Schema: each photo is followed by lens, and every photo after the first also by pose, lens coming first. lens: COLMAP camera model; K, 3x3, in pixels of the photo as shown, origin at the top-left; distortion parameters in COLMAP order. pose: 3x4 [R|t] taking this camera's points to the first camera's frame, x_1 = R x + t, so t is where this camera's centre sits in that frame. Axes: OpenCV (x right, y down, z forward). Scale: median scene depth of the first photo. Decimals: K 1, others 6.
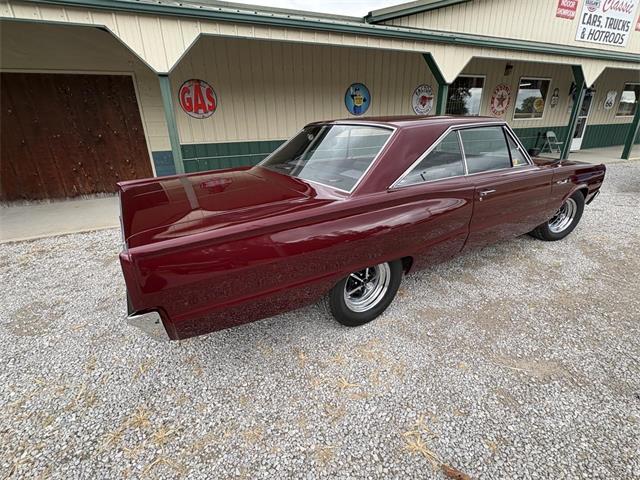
lens RADIAL K [[303.6, 0, 317.6], [0, 303.6, 239.2], [0, 0, 1]] dist [-0.001150, 0.000222]
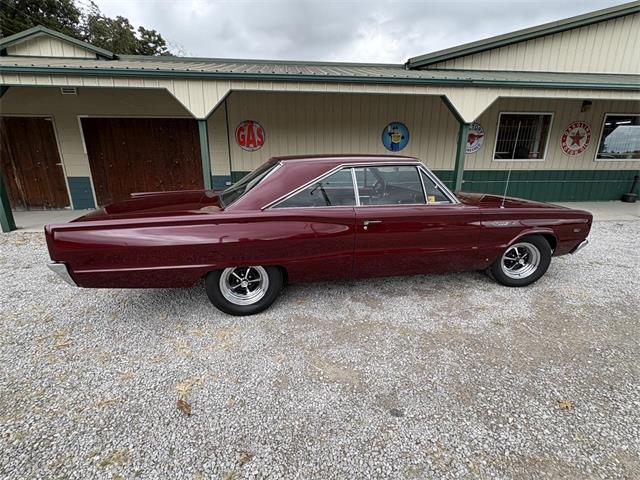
lens RADIAL K [[303.6, 0, 317.6], [0, 303.6, 239.2], [0, 0, 1]] dist [-0.001150, 0.000222]
pose [[0.948888, 0.108617, -0.296333, 0.416396], [-0.136675, 0.987726, -0.075610, 0.011668], [0.284484, 0.112246, 0.952087, -0.071791]]
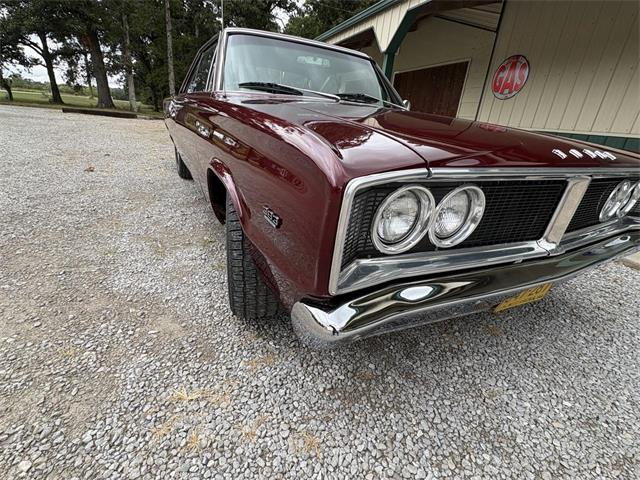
lens RADIAL K [[303.6, 0, 317.6], [0, 303.6, 239.2], [0, 0, 1]] dist [-0.001150, 0.000222]
pose [[-0.066965, 0.388279, -0.919106, 0.998756], [-0.439695, 0.815419, 0.376512, -0.238590], [0.895647, 0.429339, 0.116120, 0.888551]]
